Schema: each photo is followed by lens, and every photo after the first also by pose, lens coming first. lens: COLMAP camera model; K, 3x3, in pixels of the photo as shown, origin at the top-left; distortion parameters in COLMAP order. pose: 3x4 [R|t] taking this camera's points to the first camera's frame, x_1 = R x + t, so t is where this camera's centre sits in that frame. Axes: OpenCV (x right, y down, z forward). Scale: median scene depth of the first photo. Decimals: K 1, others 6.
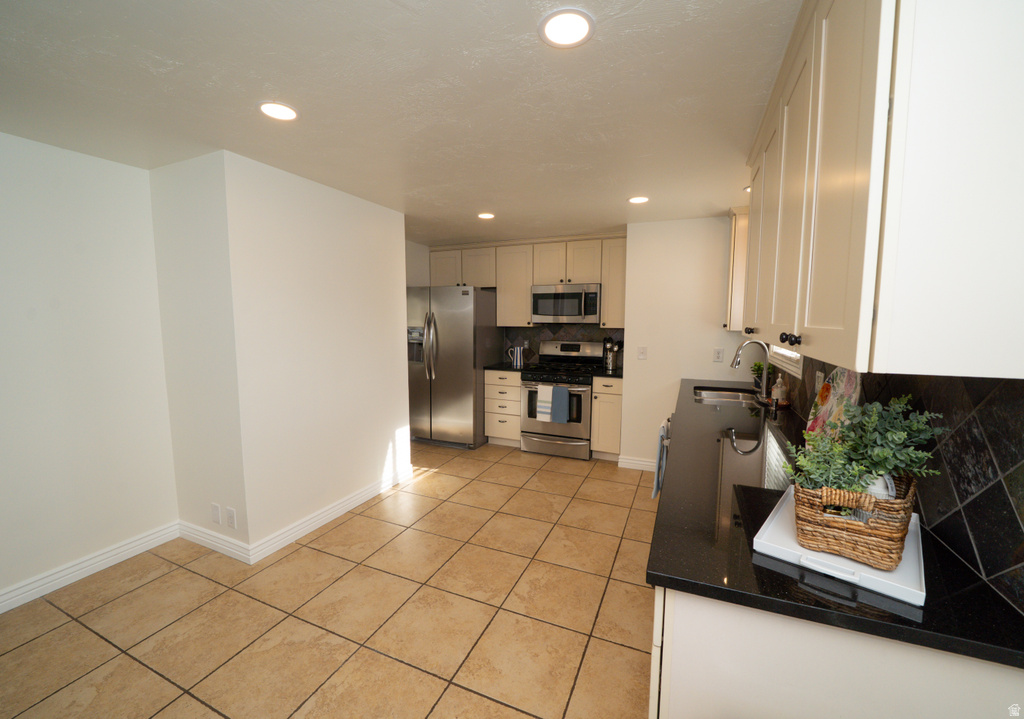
lens RADIAL K [[405.9, 0, 512.0], [0, 405.9, 359.5], [0, 0, 1]] dist [-0.002066, -0.000152]
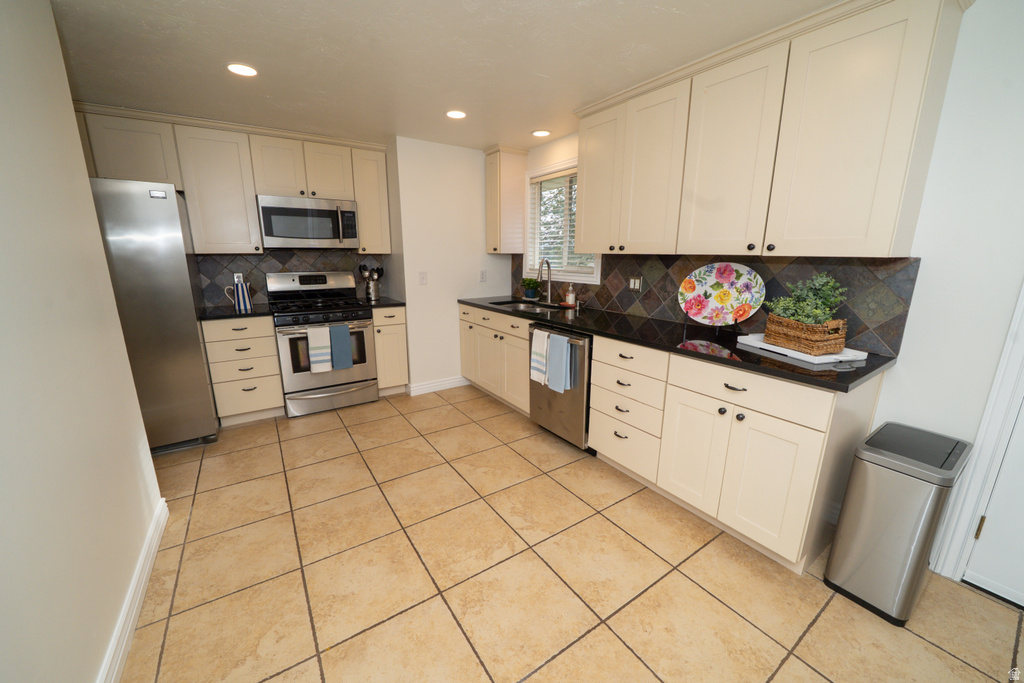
lens RADIAL K [[387.3, 0, 512.0], [0, 387.3, 341.5], [0, 0, 1]] dist [-0.014509, 0.000052]
pose [[0.542103, -0.187642, 0.819094, -0.333894], [0.083651, 0.981958, 0.169589, -0.005455], [-0.836138, -0.023416, 0.548019, 0.267308]]
